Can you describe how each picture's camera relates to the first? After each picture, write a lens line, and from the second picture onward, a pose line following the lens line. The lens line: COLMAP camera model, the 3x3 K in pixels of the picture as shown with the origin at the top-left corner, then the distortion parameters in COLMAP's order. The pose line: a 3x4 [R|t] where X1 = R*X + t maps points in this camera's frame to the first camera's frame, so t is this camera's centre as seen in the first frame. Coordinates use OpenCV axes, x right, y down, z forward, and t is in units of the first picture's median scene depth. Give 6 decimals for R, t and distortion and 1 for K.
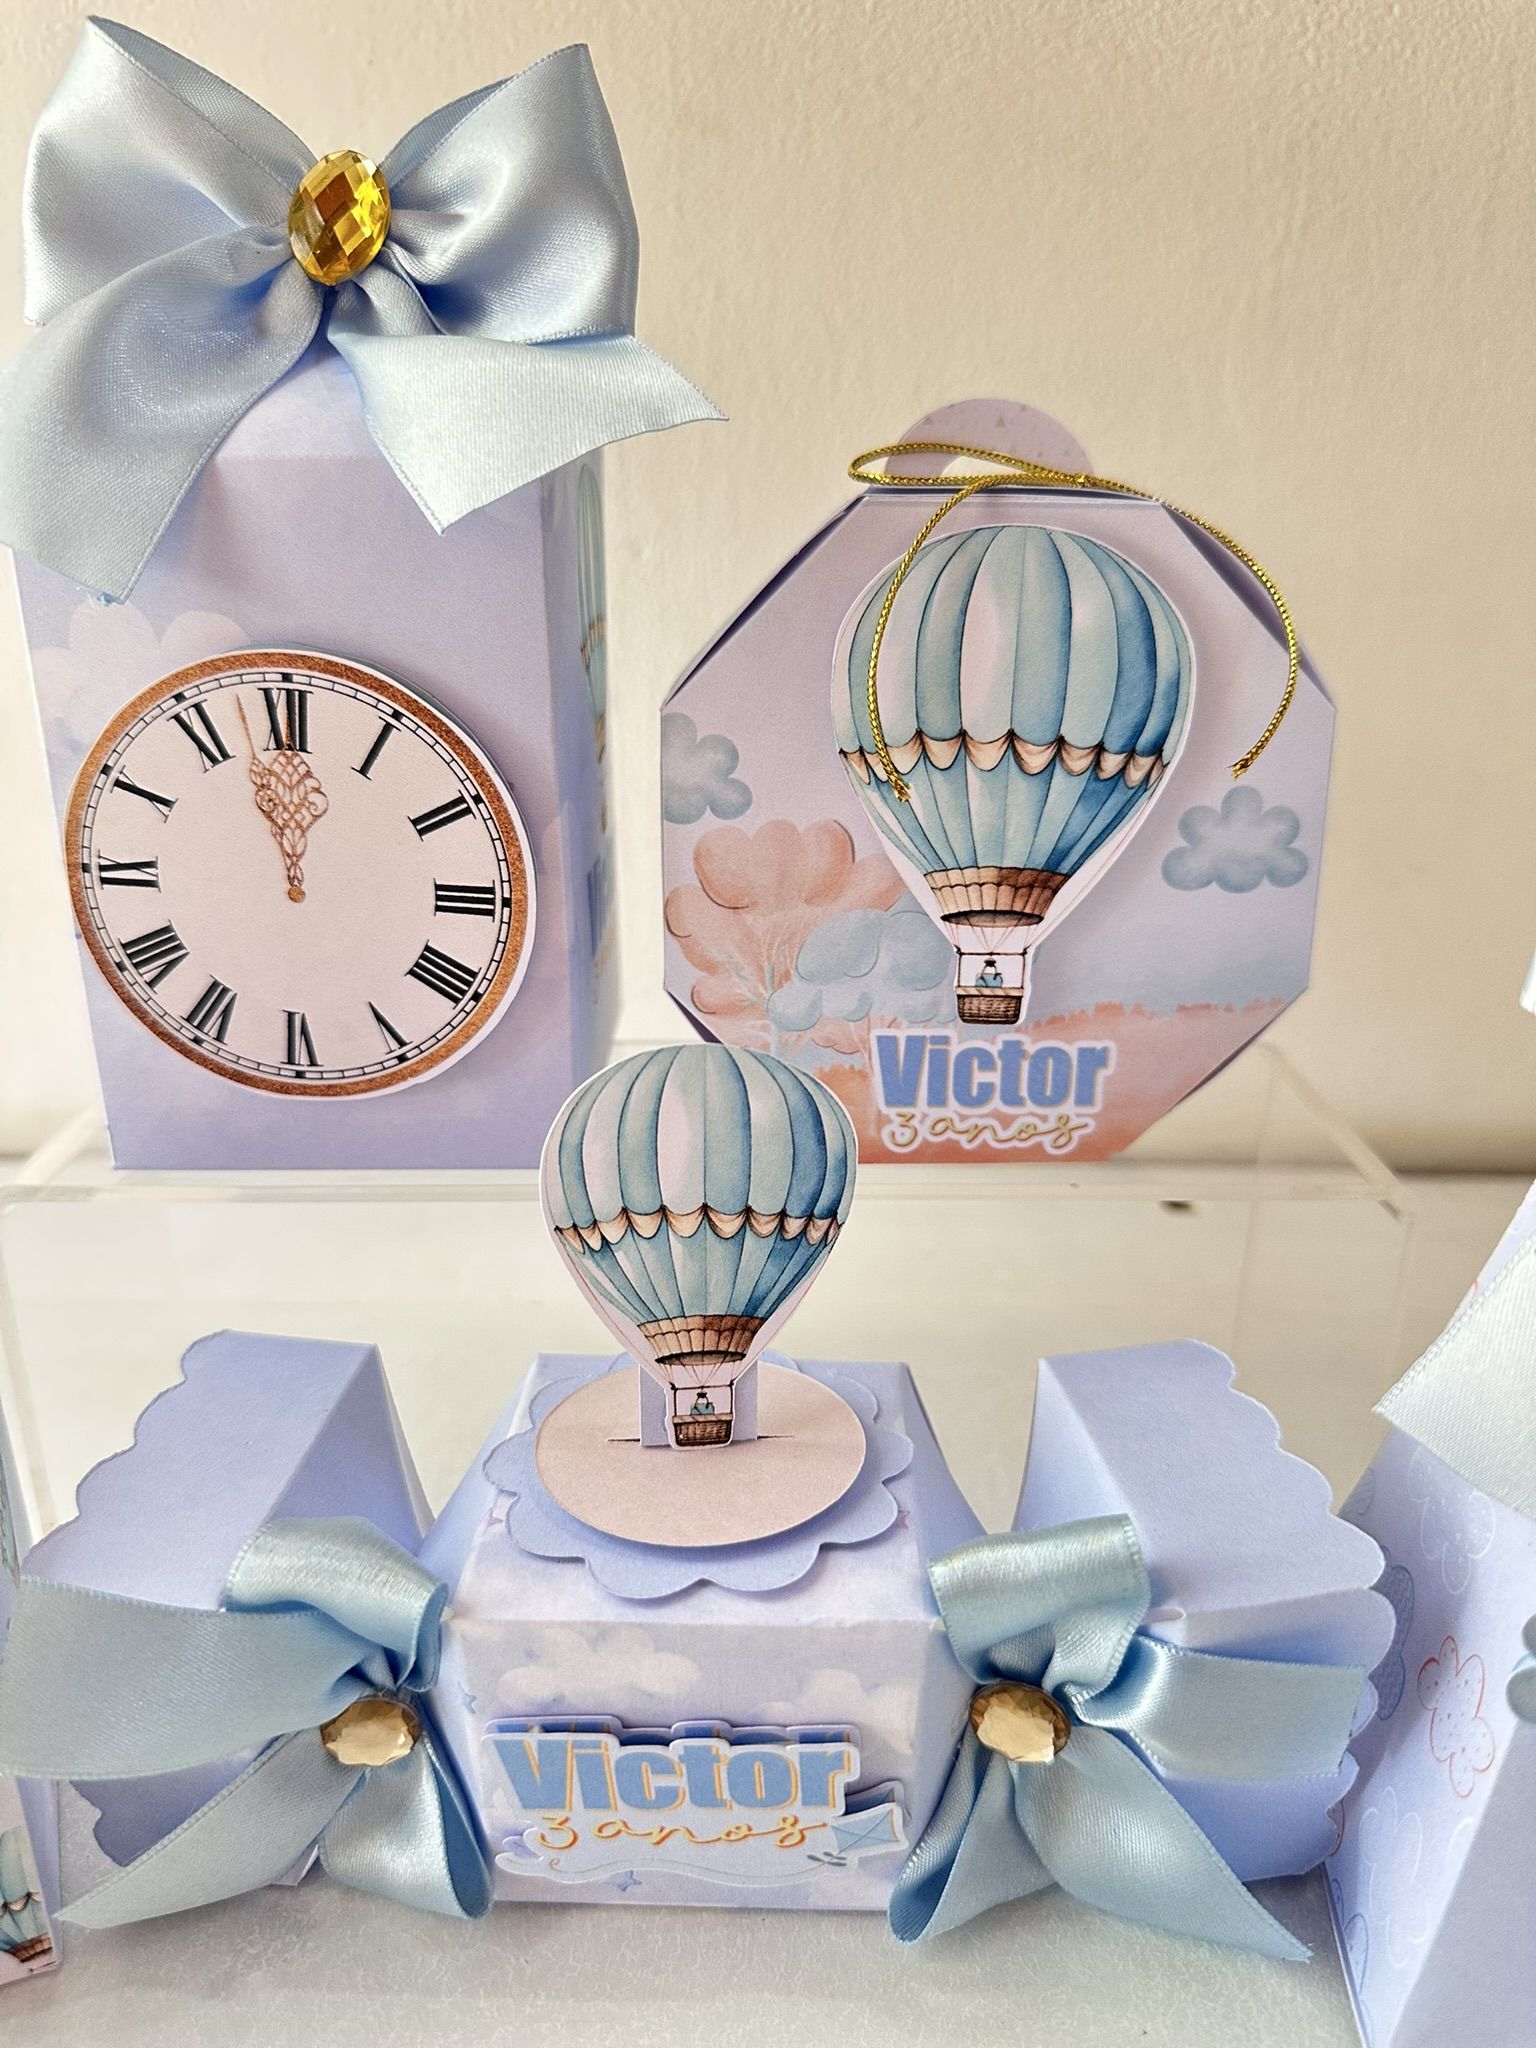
lens RADIAL K [[1449.9, 0, 758.8], [0, 1449.9, 1027.3], [0, 0, 1]] dist [0.012508, -0.065665]
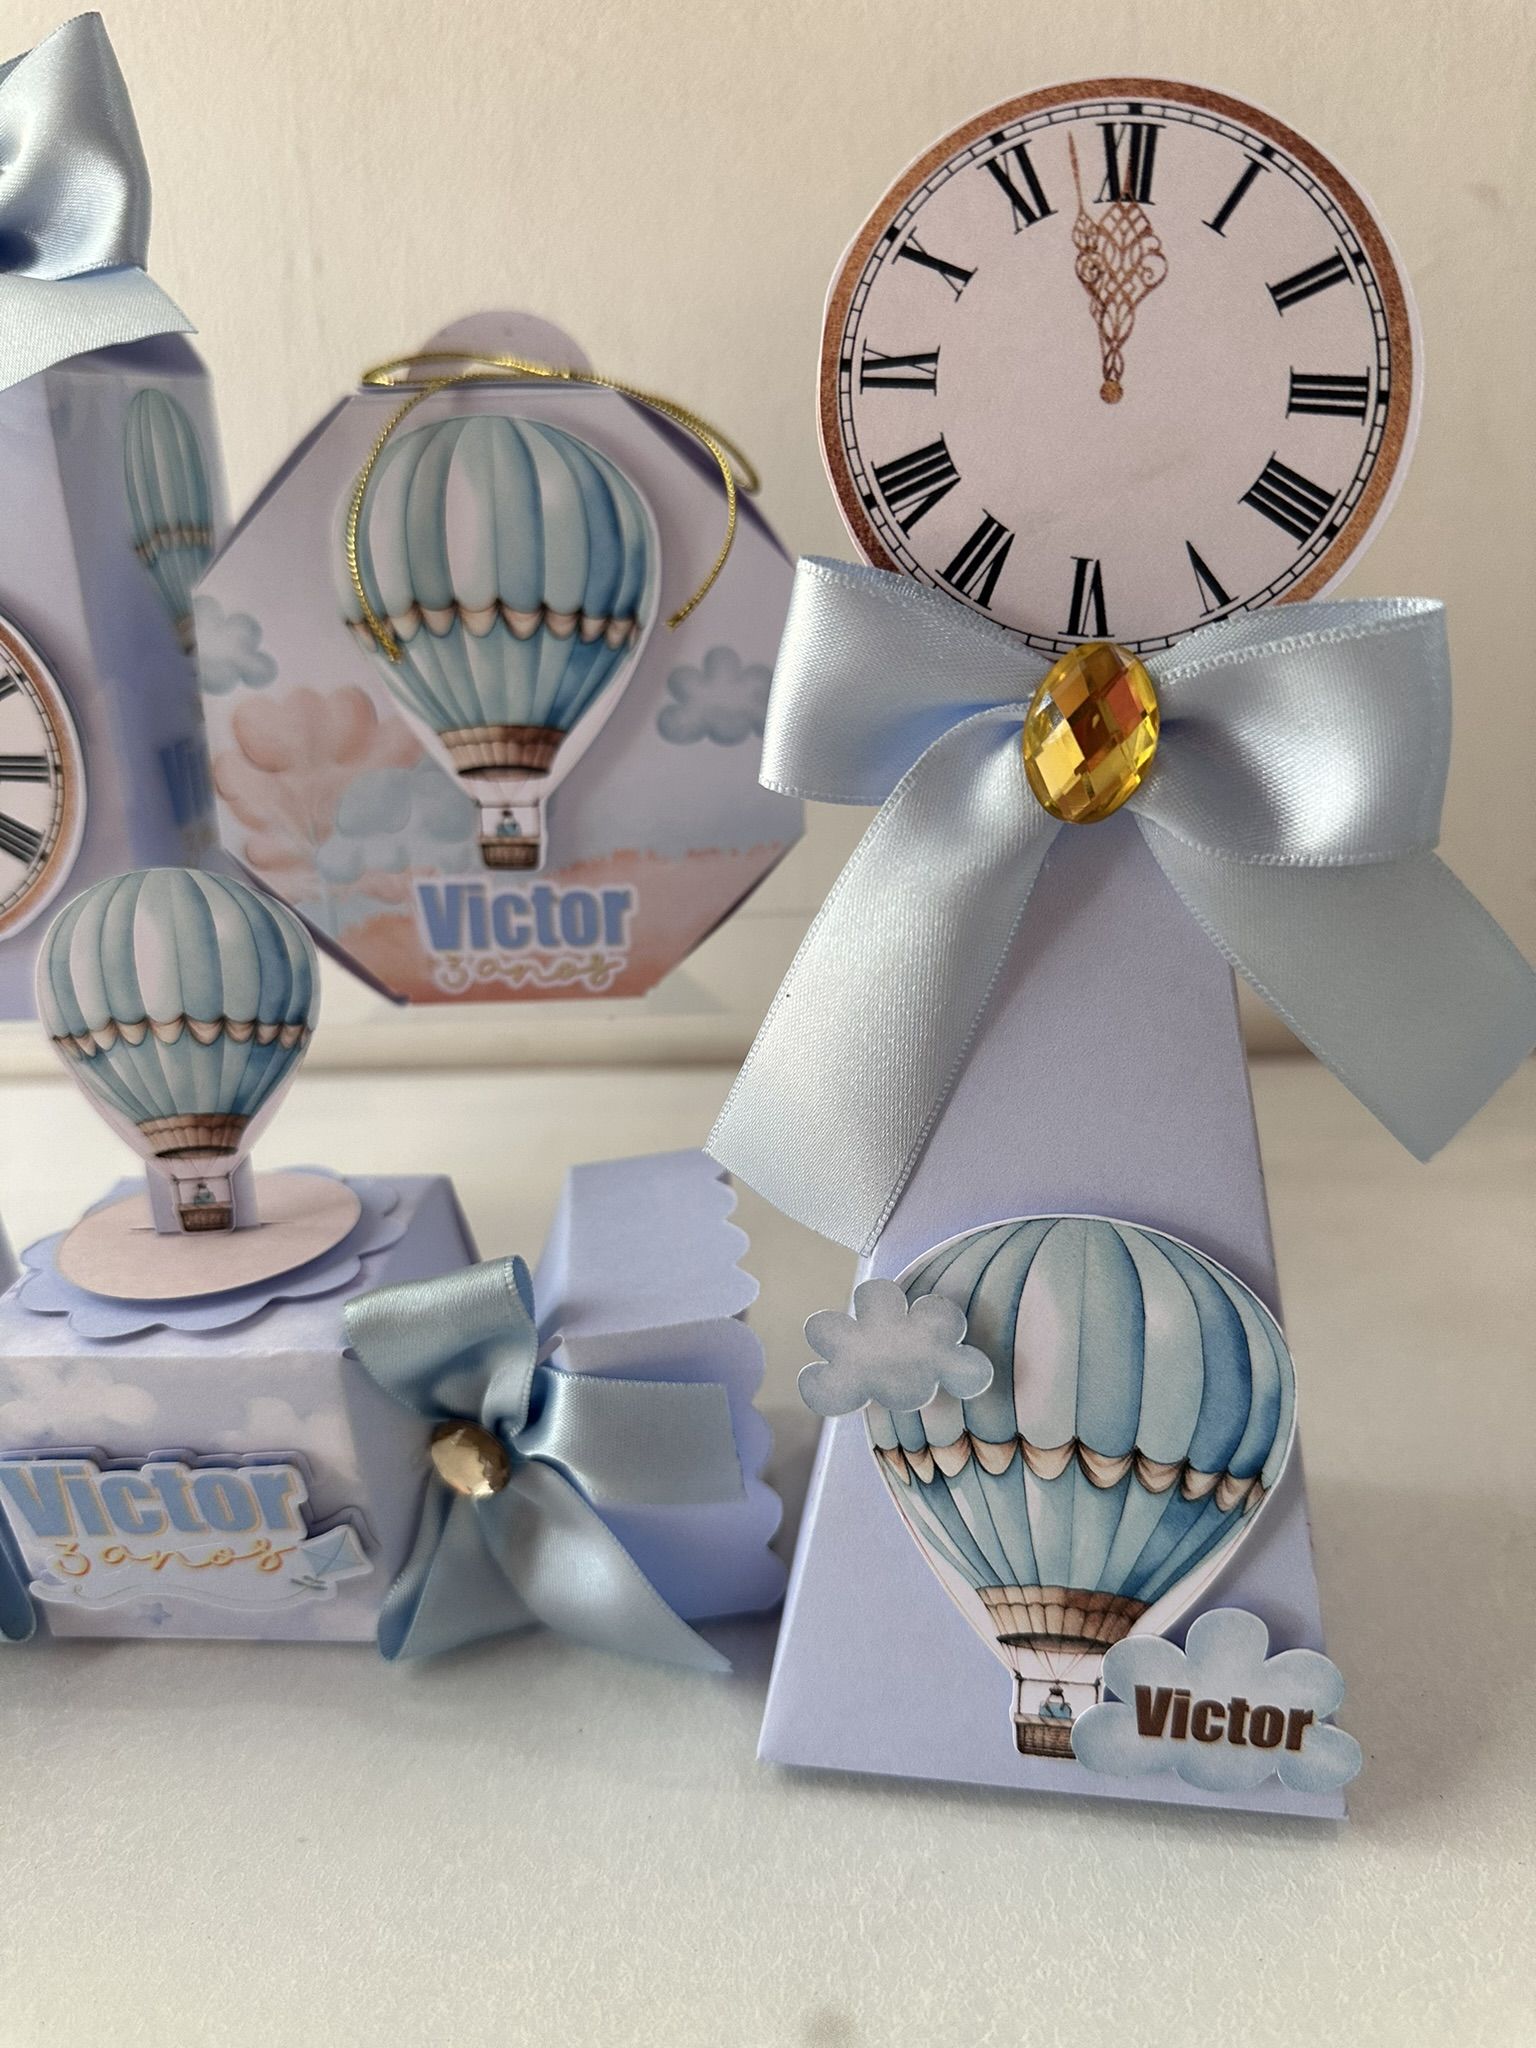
lens RADIAL K [[1449.9, 0, 782.6], [0, 1449.9, 1037.2], [0, 0, 1]] dist [0.012508, -0.065665]
pose [[0.999483, -0.030107, -0.011268, 0.398343], [0.030222, 0.999491, 0.010205, 0.128668], [0.010955, -0.010541, 0.999884, -0.120923]]
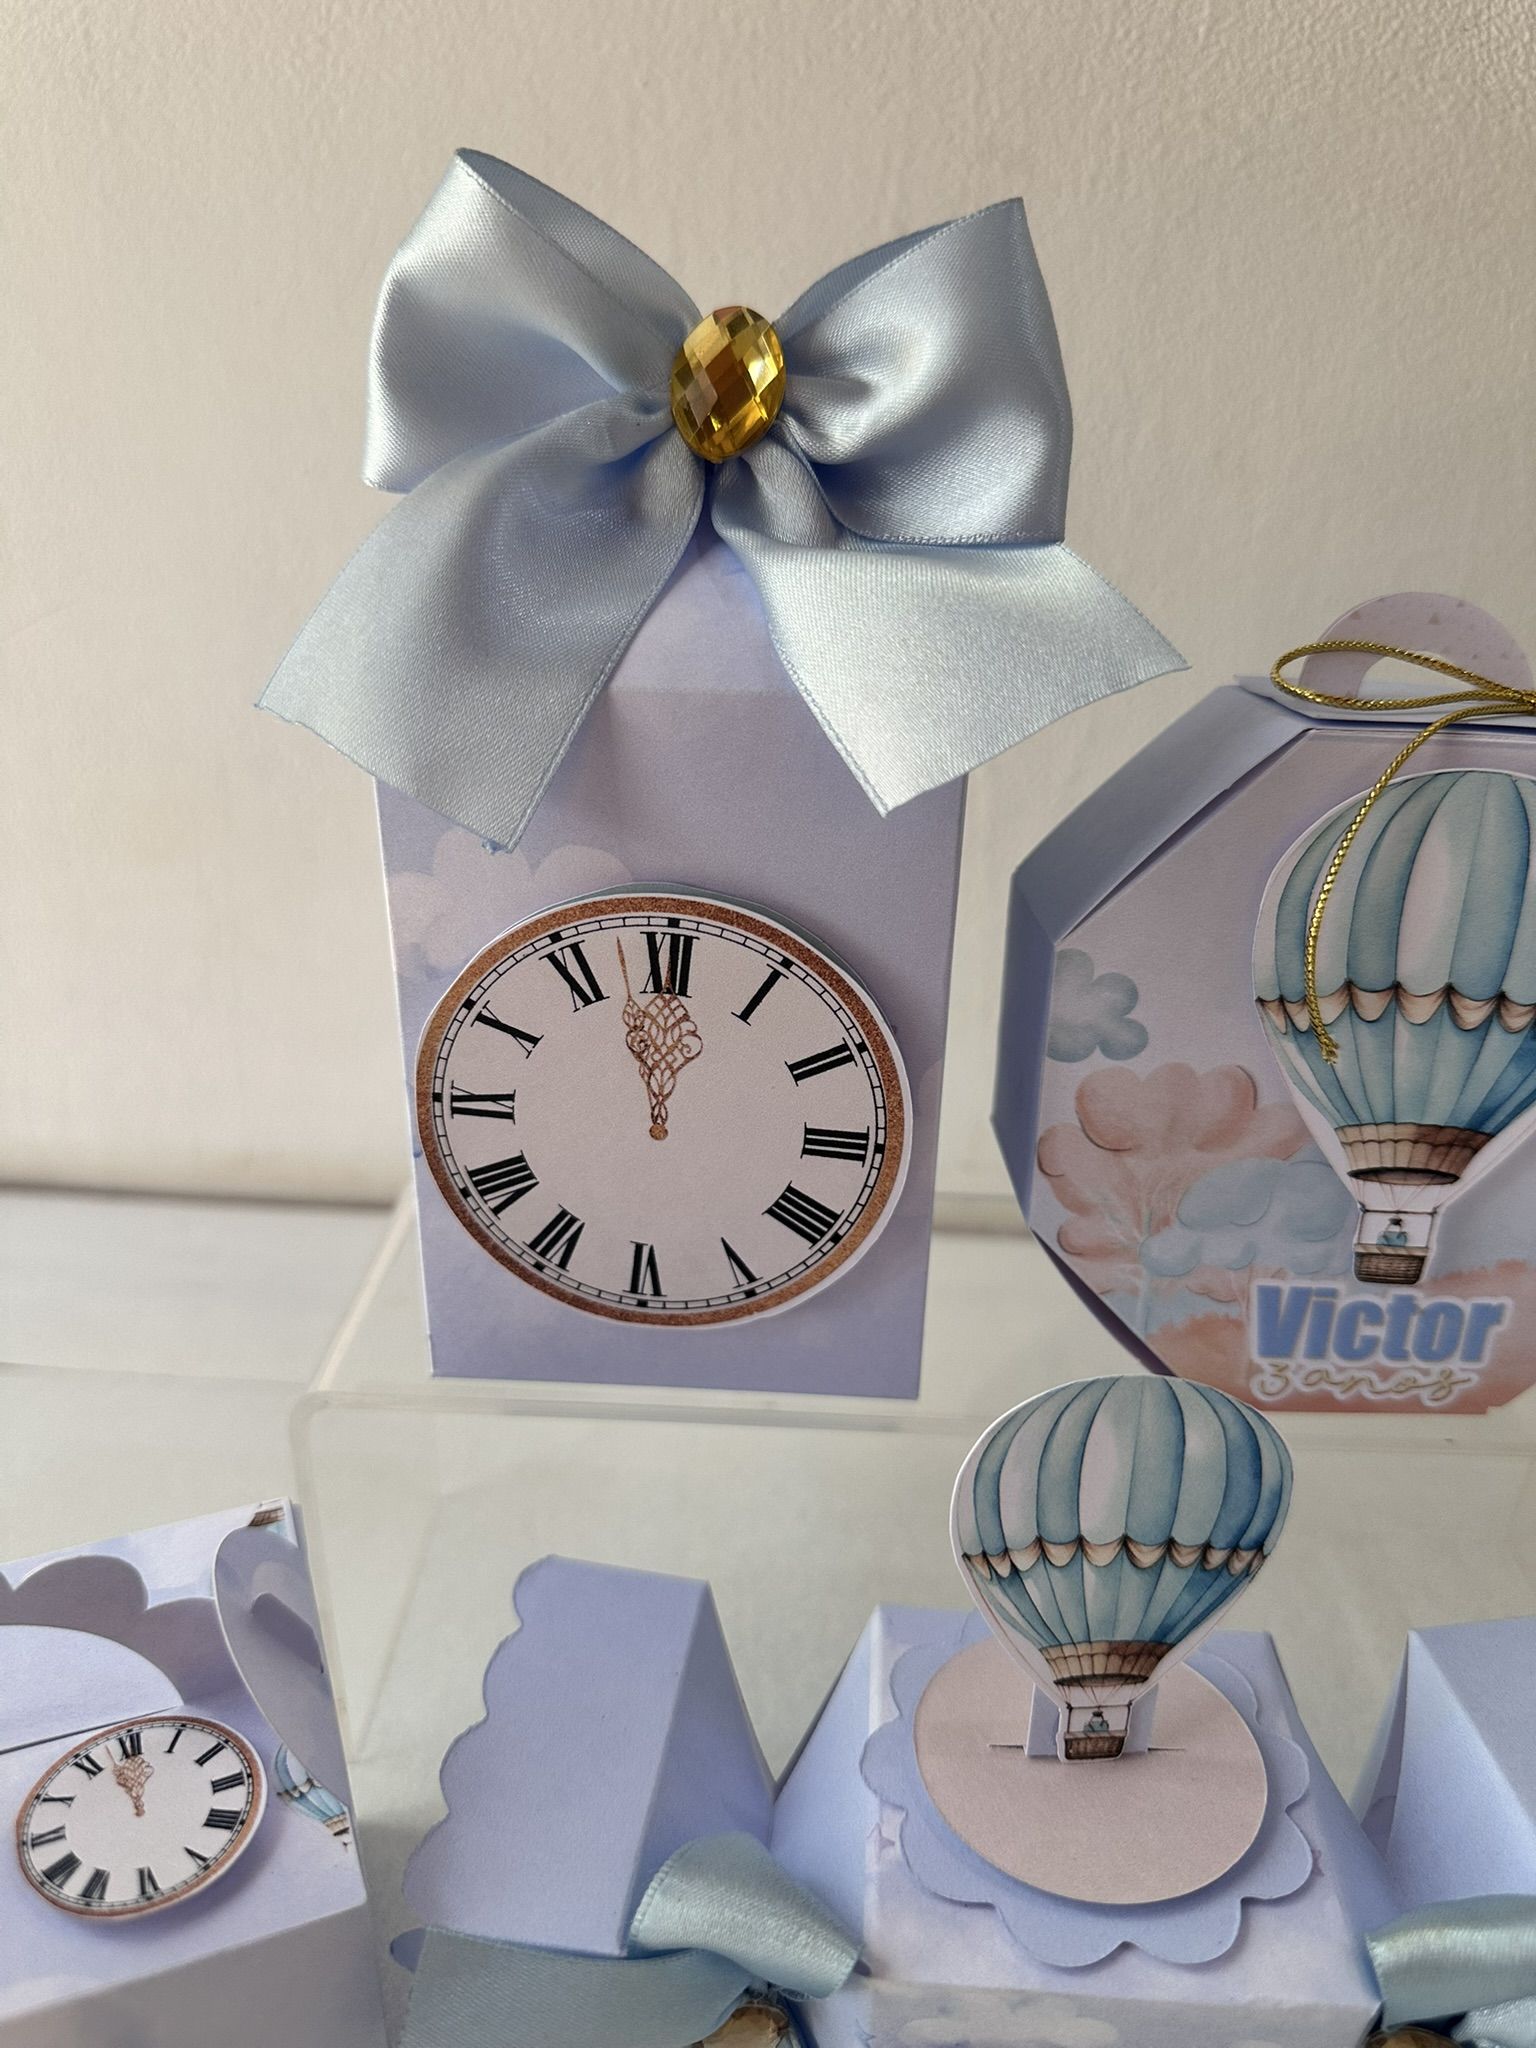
lens RADIAL K [[1449.9, 0, 722.3], [0, 1449.9, 990.3], [0, 0, 1]] dist [0.012508, -0.065665]
pose [[0.997427, 0.039058, -0.060110, -0.225292], [-0.035117, 0.997249, 0.065277, -0.246353], [0.062495, -0.062999, 0.996055, 0.075627]]
